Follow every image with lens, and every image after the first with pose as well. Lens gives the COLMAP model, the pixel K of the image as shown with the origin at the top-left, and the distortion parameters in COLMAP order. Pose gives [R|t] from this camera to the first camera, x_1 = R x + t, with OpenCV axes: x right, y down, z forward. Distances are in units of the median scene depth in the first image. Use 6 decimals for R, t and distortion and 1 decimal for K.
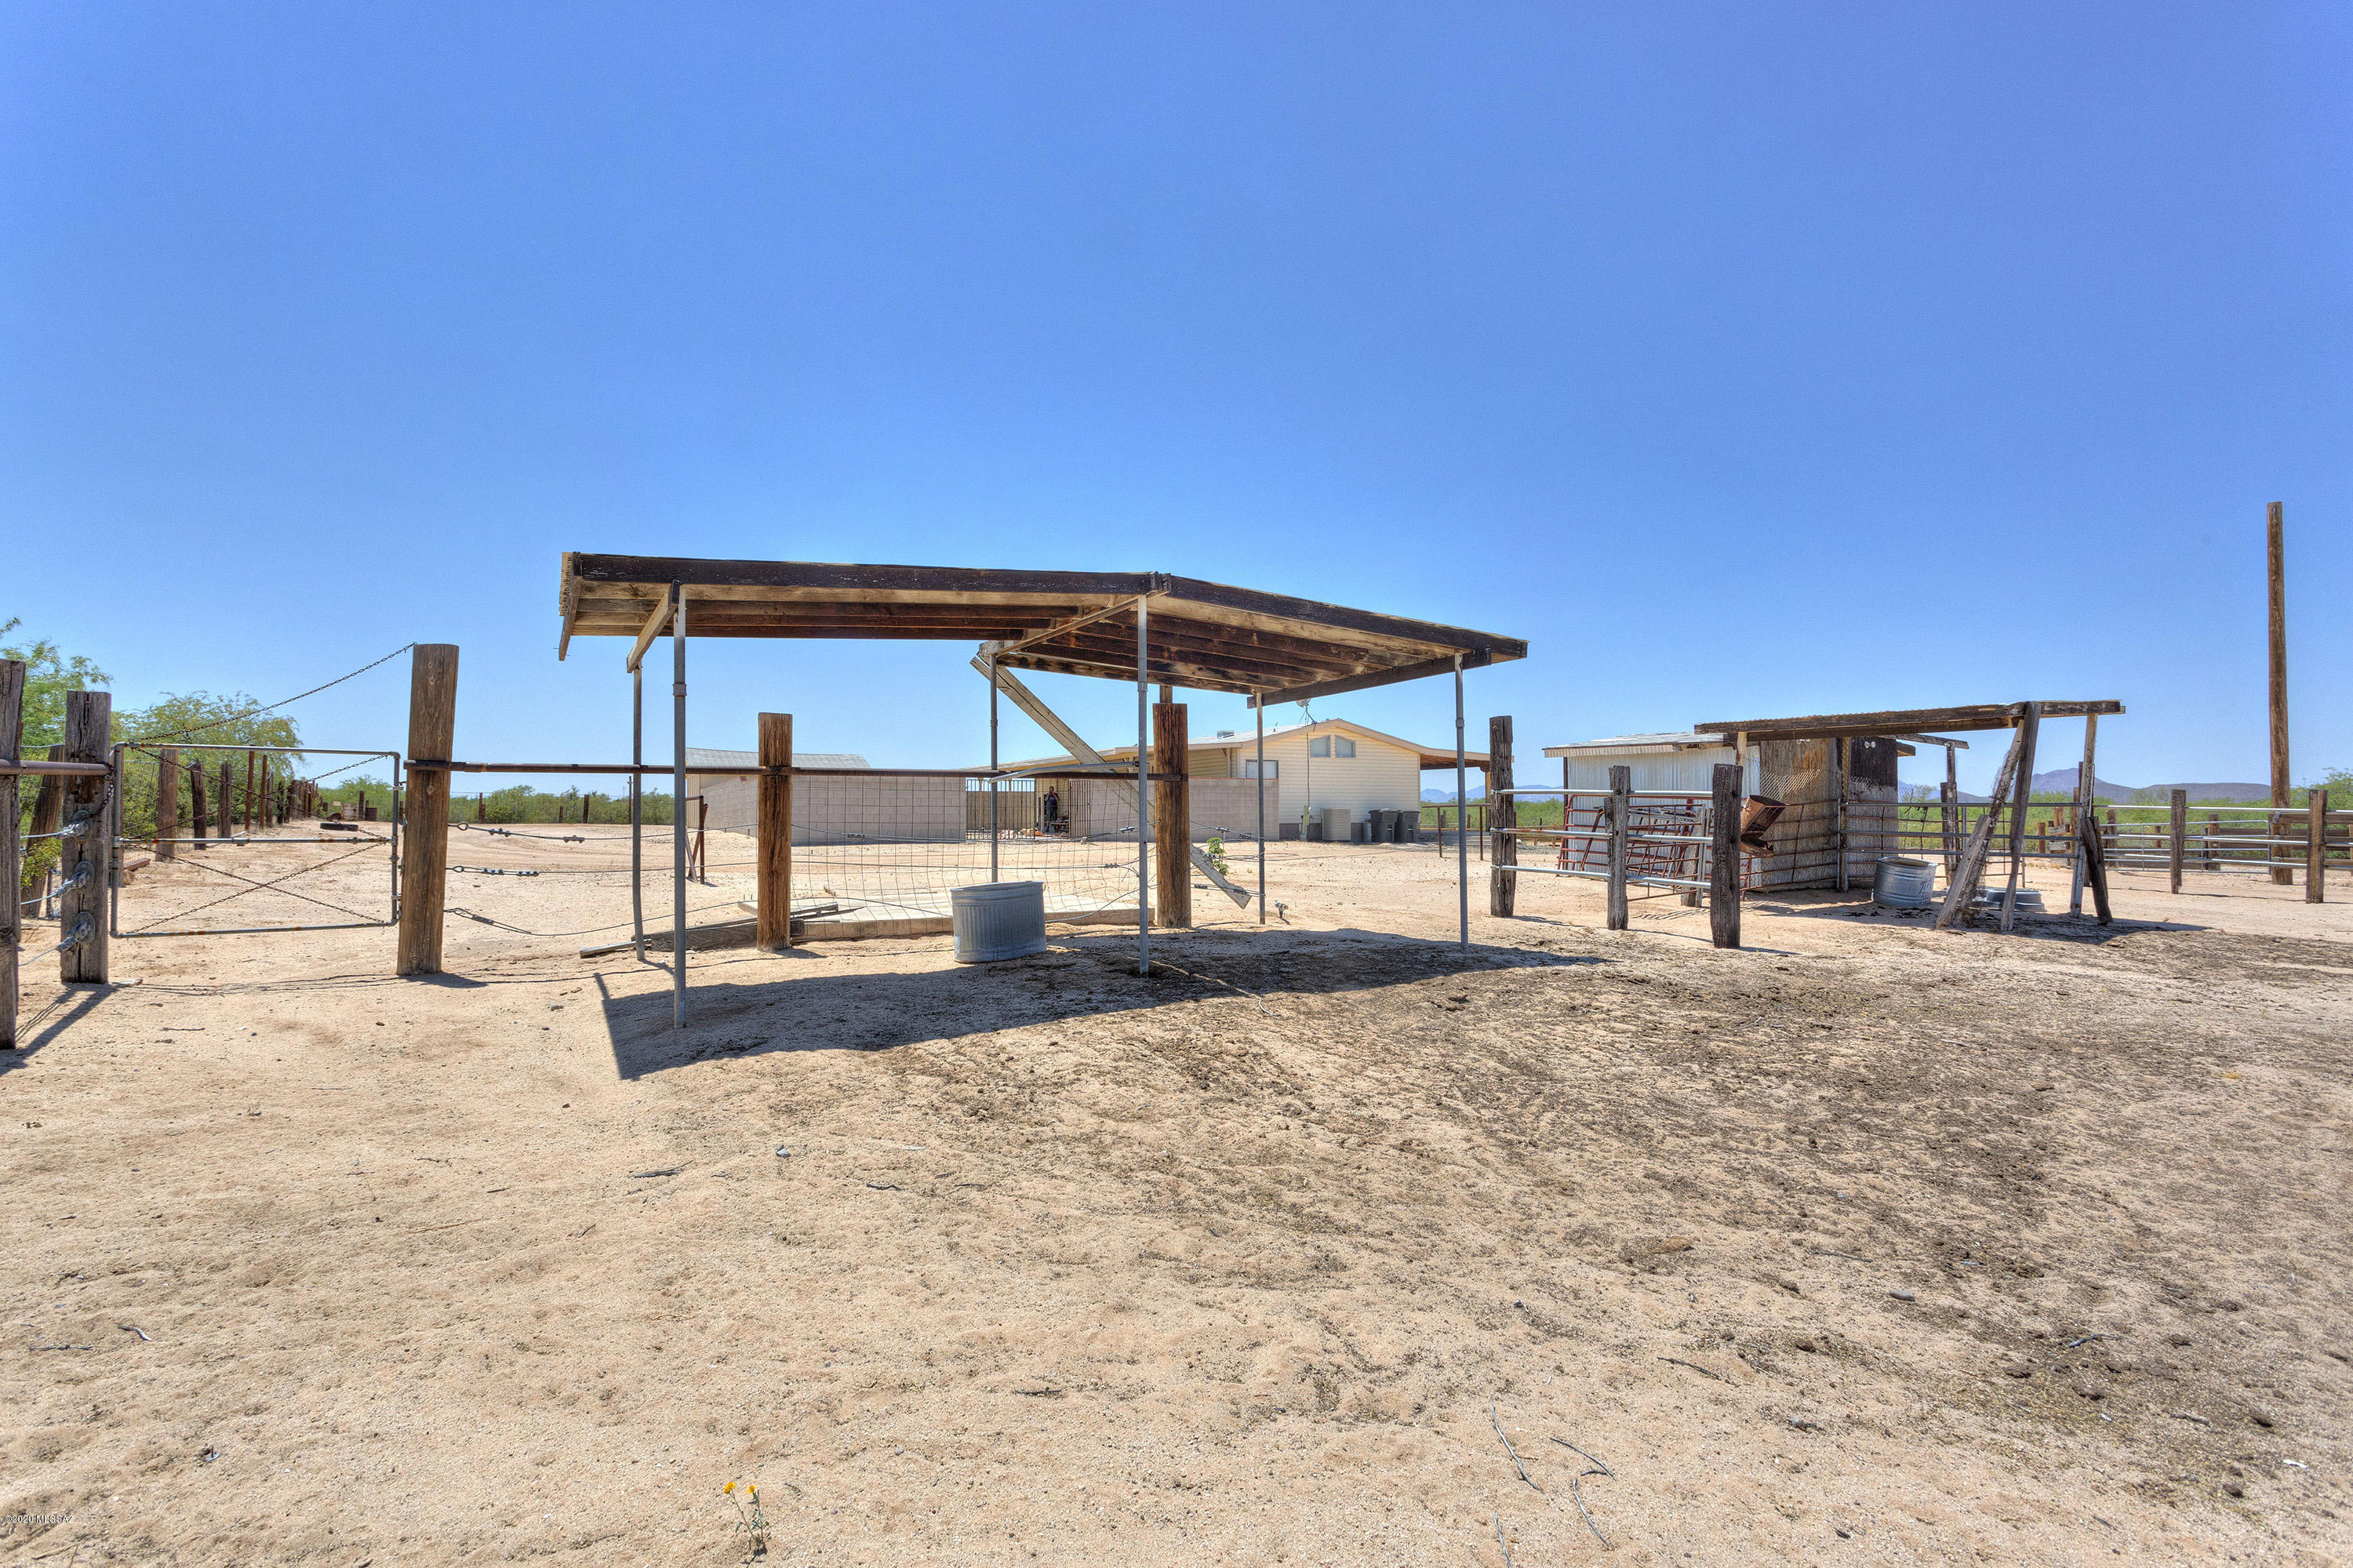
lens RADIAL K [[1102.0, 0, 1176.5], [0, 1102.0, 784.0], [0, 0, 1]] dist [0.010848, -0.000777]
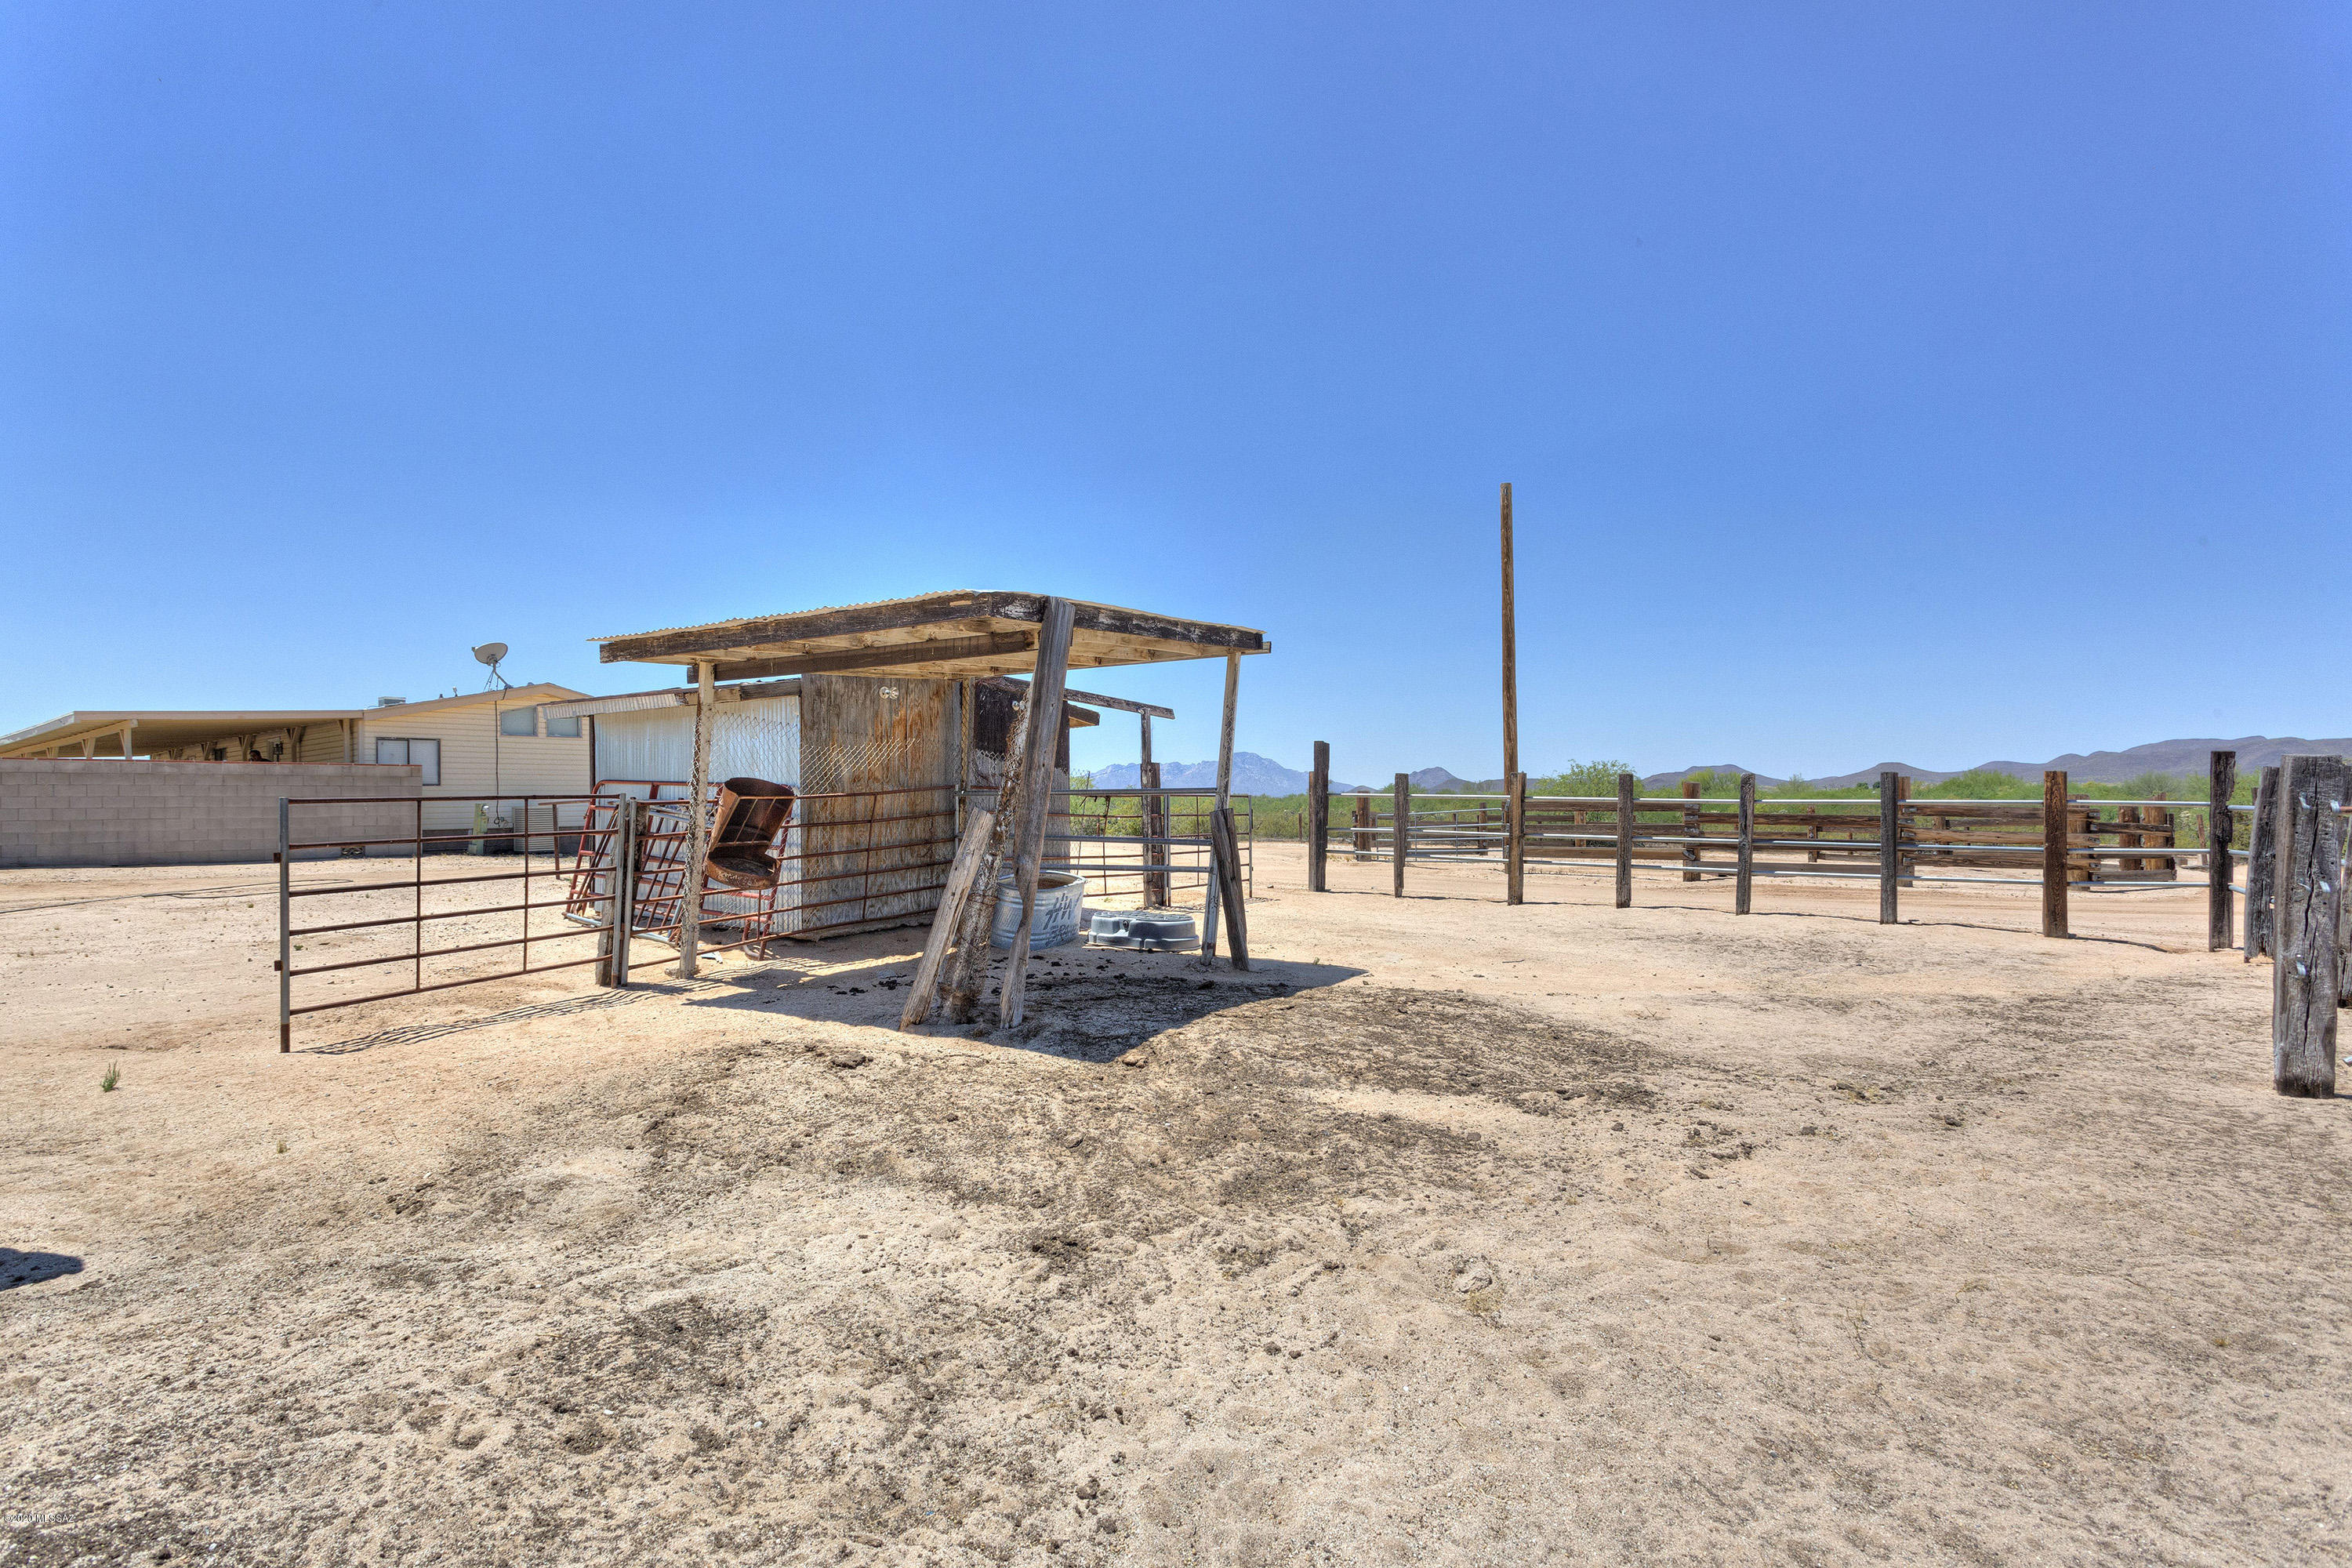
lens RADIAL K [[1101.5, 0, 1176.0], [0, 1101.5, 784.0], [0, 0, 1]] dist [0.010848, -0.000777]
pose [[0.901089, -0.002364, 0.433627, 0.416497], [0.001066, 0.999994, 0.003237, 0.010213], [-0.433632, -0.002455, 0.901087, 0.345573]]
